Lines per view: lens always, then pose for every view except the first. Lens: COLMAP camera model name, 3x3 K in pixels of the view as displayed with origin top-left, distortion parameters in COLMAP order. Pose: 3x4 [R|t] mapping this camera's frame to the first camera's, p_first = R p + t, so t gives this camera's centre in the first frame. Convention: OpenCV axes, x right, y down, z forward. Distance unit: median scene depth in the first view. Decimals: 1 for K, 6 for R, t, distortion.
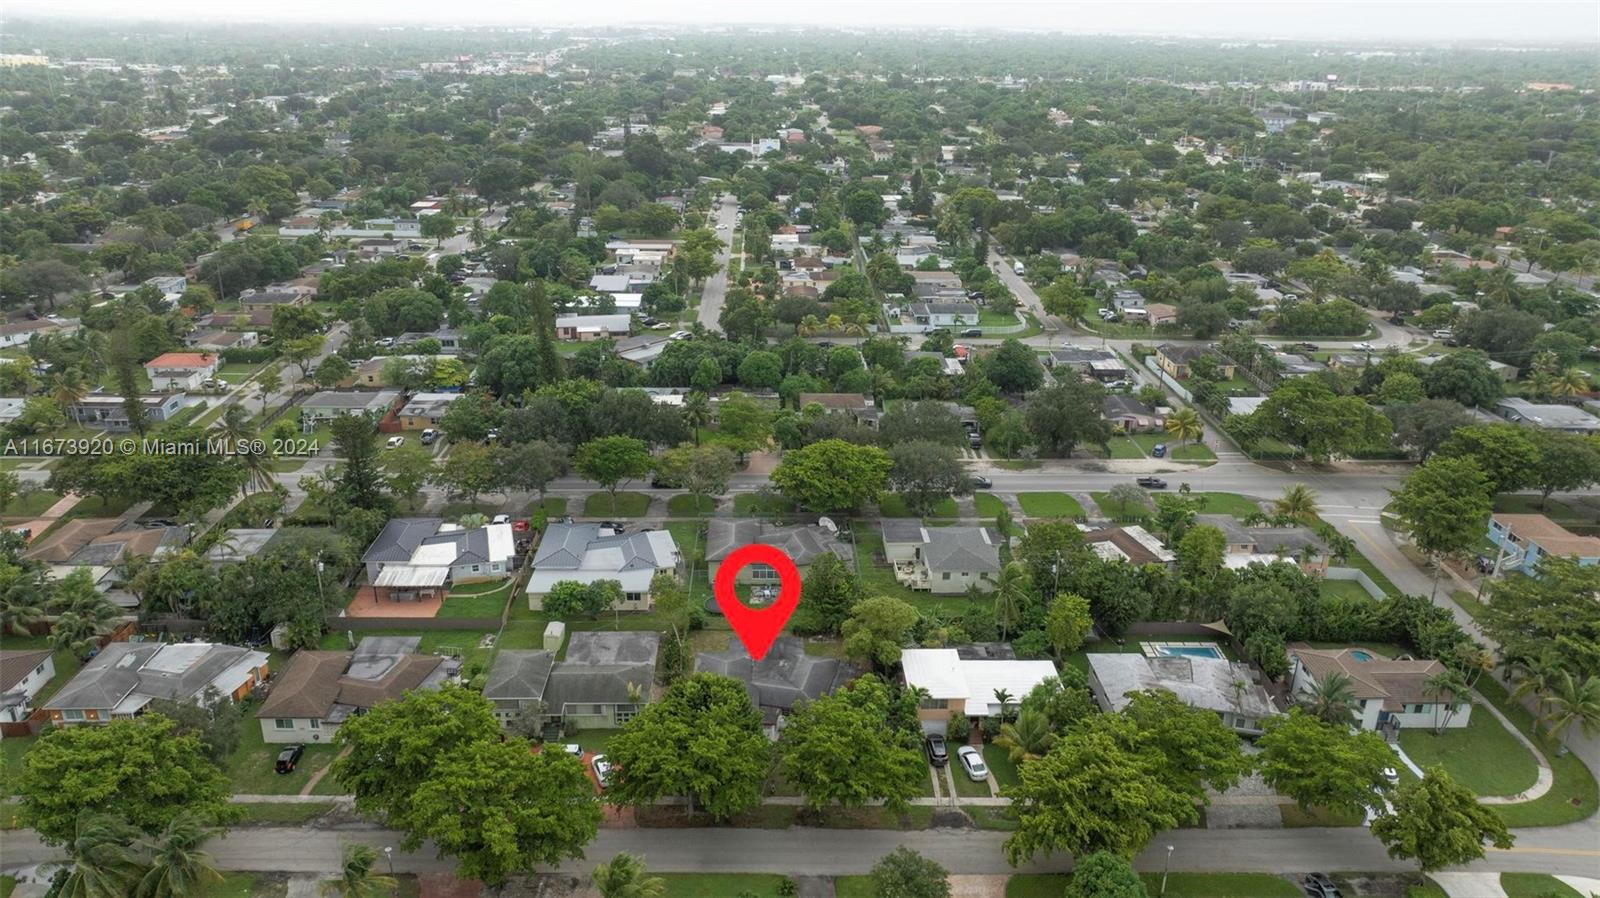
lens RADIAL K [[1135.9, 0, 799.6], [0, 1135.9, 451.7], [0, 0, 1]] dist [-0.008056, 0.005953]
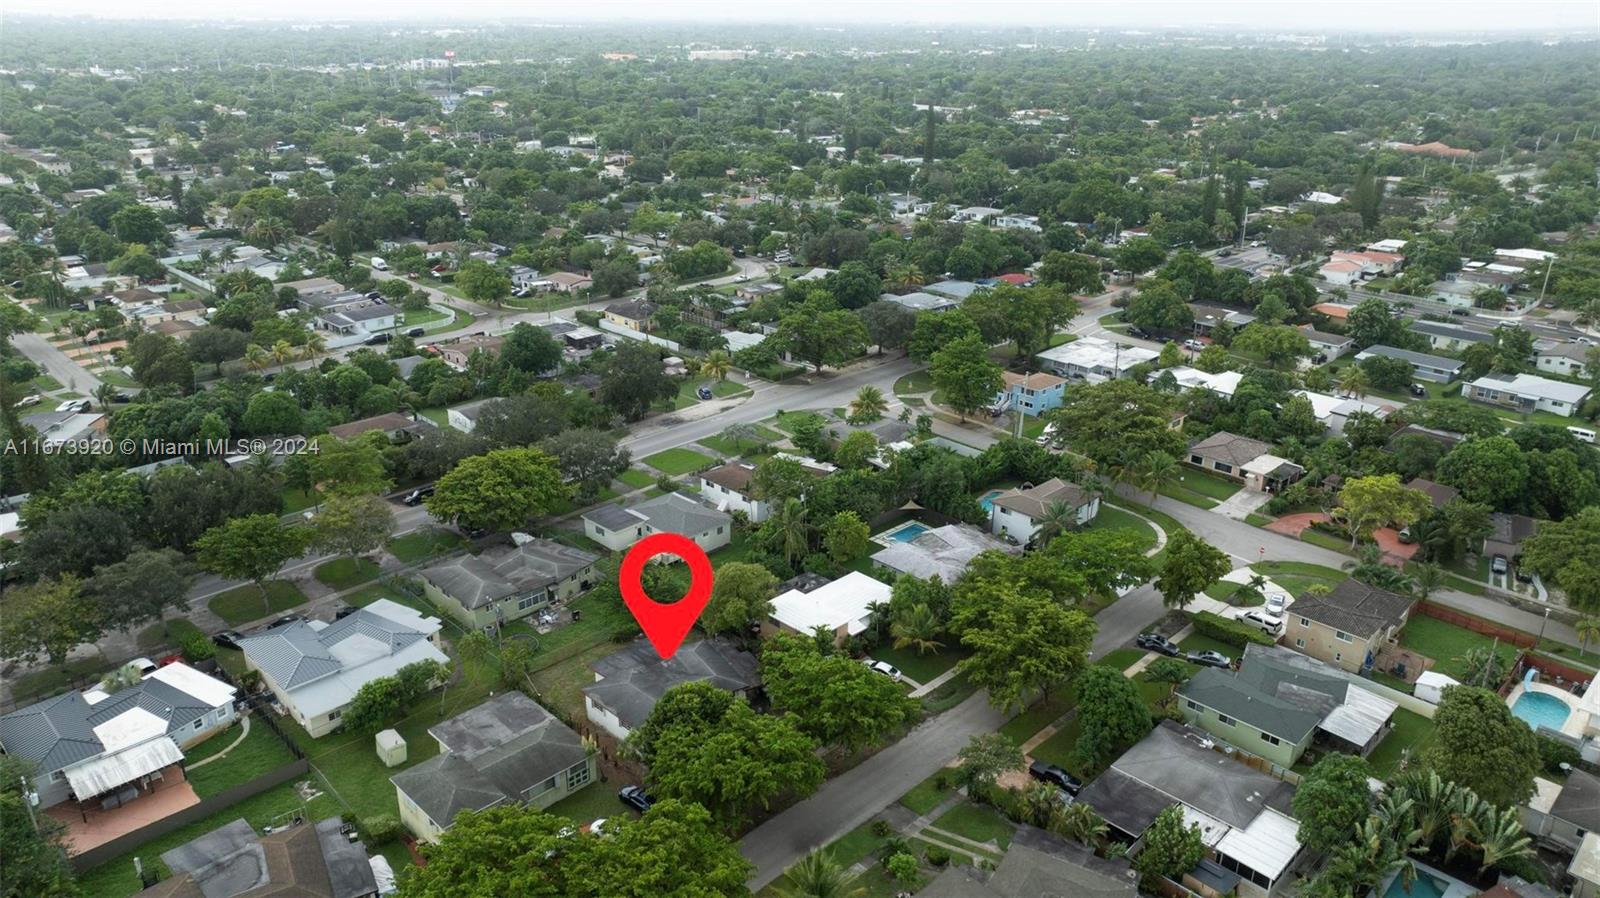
lens RADIAL K [[1135.9, 0, 799.8], [0, 1135.9, 446.4], [0, 0, 1]] dist [-0.008056, 0.005953]
pose [[0.723716, -0.254801, 0.641335, -0.415097], [0.248285, 0.963247, 0.102517, -0.051742], [-0.643886, 0.085041, 0.760381, 0.143658]]
